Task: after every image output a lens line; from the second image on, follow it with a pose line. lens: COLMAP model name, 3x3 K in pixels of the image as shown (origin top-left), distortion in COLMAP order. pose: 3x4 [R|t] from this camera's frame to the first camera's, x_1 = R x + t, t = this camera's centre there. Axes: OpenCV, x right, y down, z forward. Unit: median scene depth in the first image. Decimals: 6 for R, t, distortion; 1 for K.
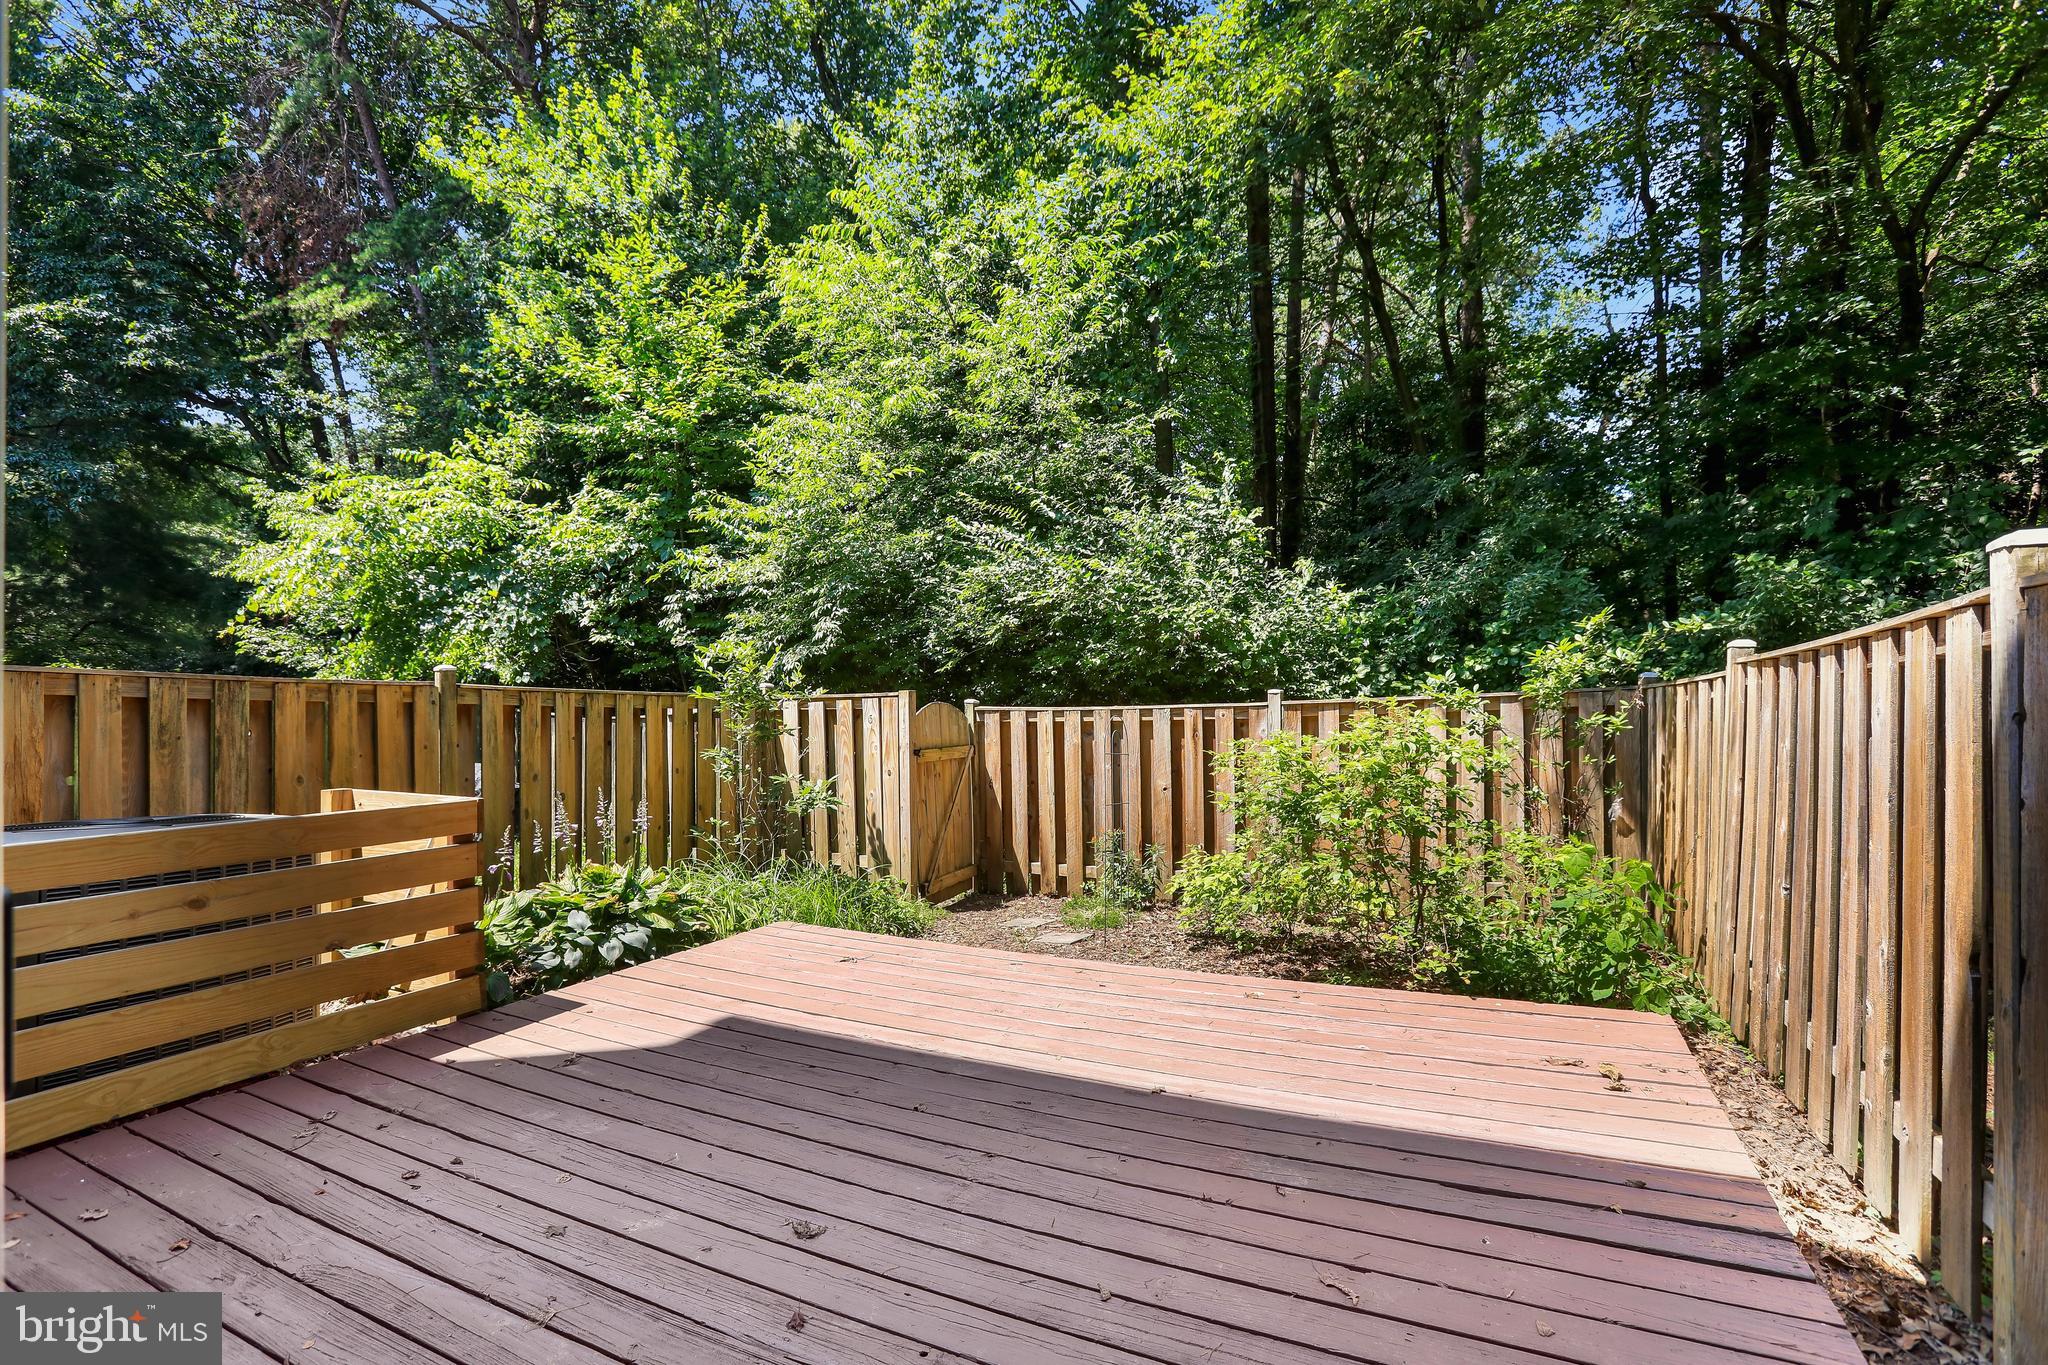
lens RADIAL K [[952.2, 0, 1023.3], [0, 952.2, 697.1], [0, 0, 1]] dist [-0.051776, 0.010628]
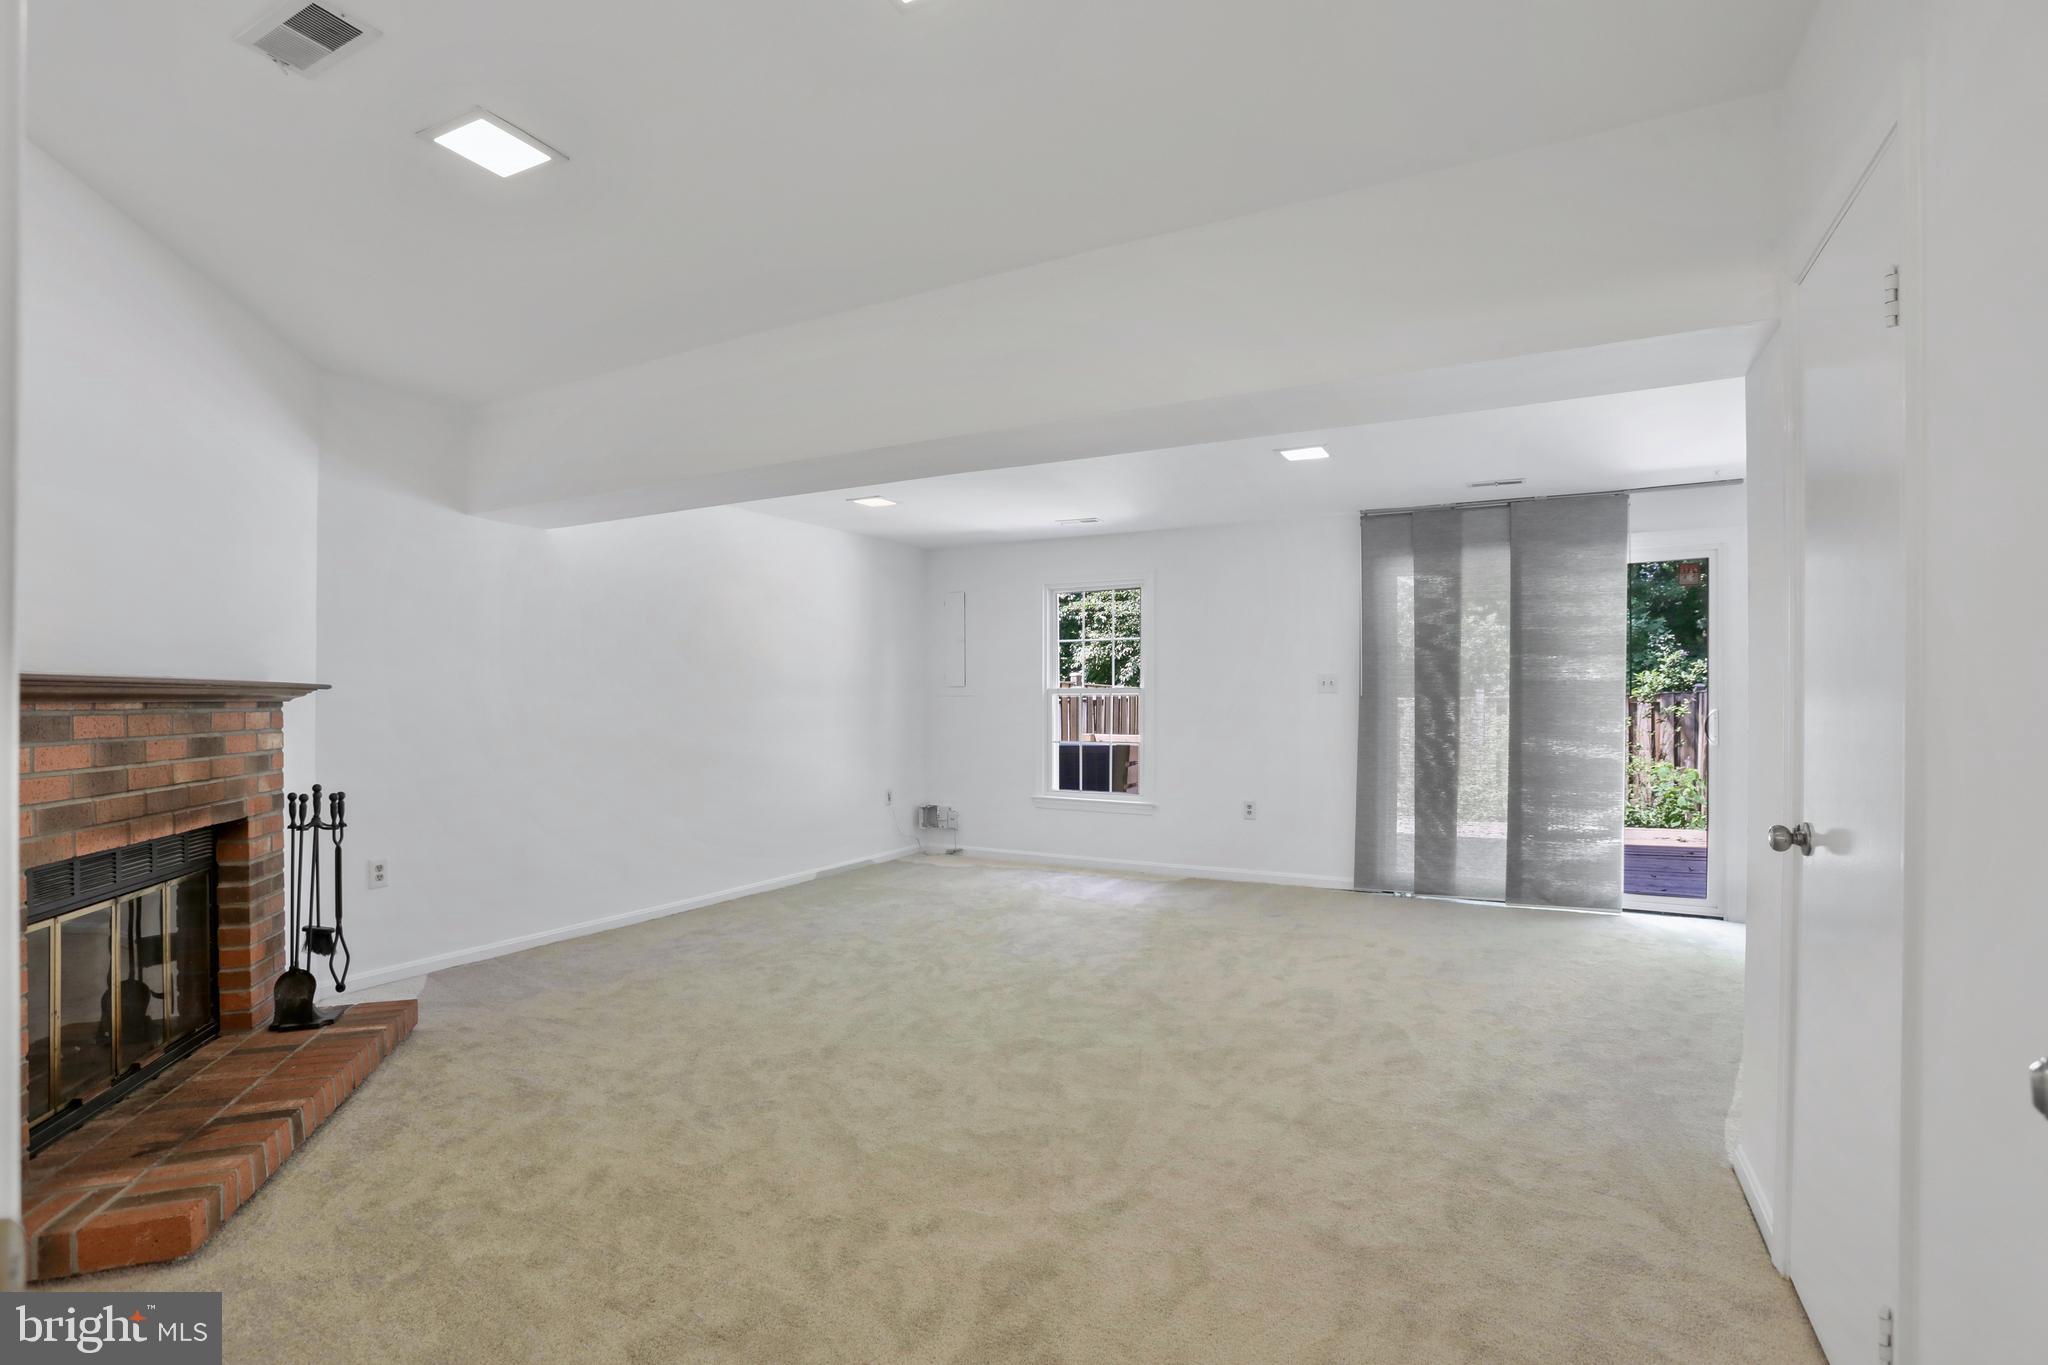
lens RADIAL K [[952.2, 0, 1021.1], [0, 952.2, 689.9], [0, 0, 1]] dist [-0.051776, 0.010628]
pose [[0.999094, 0.010513, -0.041240, -0.675562], [-0.010189, 0.999916, 0.008064, -0.017200], [0.041321, -0.007636, 0.999117, -1.018439]]
